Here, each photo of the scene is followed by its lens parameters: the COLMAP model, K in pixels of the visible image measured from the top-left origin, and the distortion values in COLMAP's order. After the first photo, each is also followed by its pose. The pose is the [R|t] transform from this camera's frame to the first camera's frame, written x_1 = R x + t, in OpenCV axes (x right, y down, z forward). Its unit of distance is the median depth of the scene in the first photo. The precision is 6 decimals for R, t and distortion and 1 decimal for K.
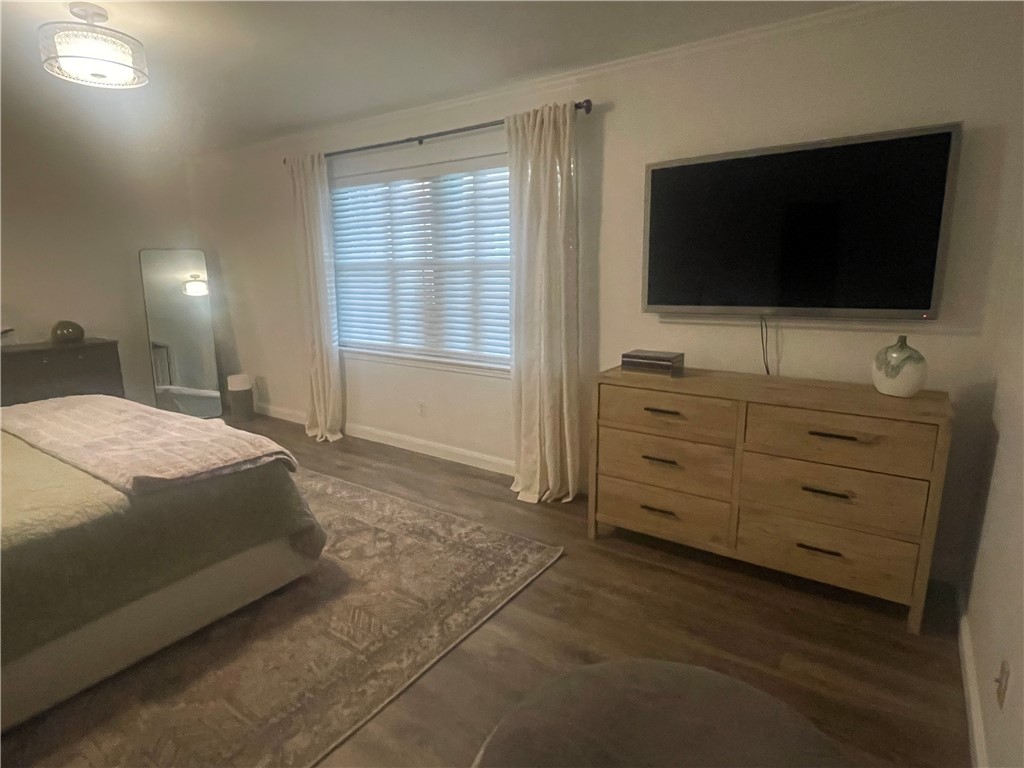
lens RADIAL K [[563.2, 0, 495.8], [0, 563.2, 383.8], [0, 0, 1]] dist [0.004996, -0.000042]
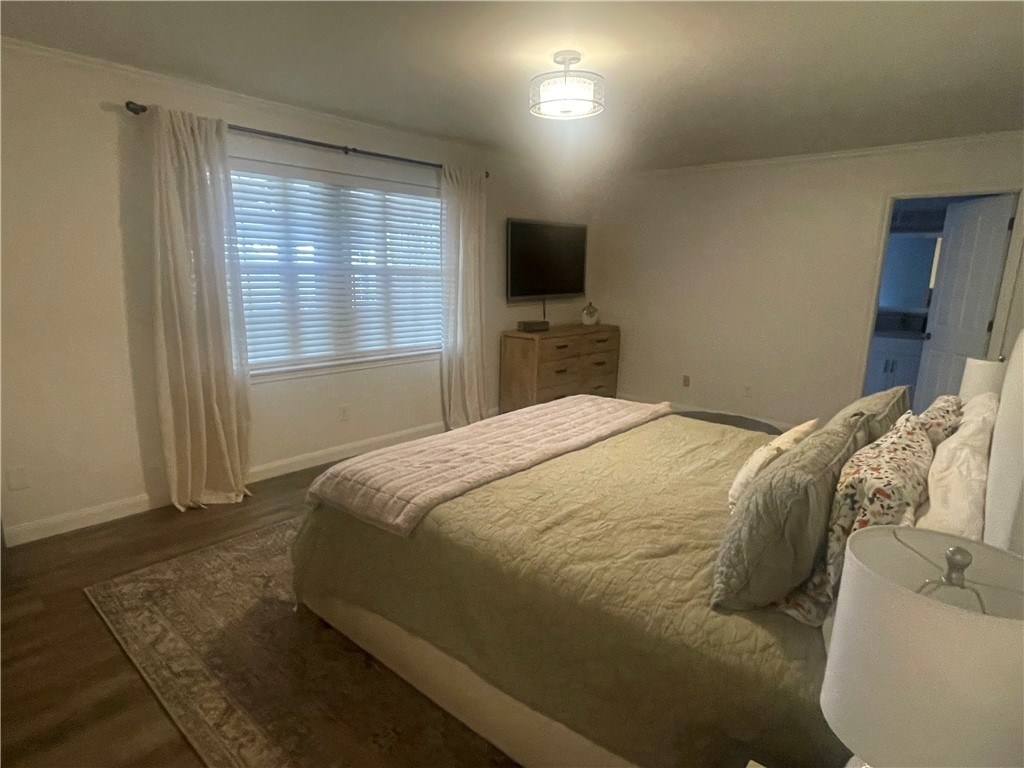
lens RADIAL K [[563.2, 0, 506.8], [0, 563.2, 386.4], [0, 0, 1]] dist [0.004996, -0.000042]
pose [[0.114863, -0.190220, 0.974999, -1.210995], [0.185814, 0.968286, 0.167020, -0.131134], [-0.975848, 0.161984, 0.146565, 0.637796]]
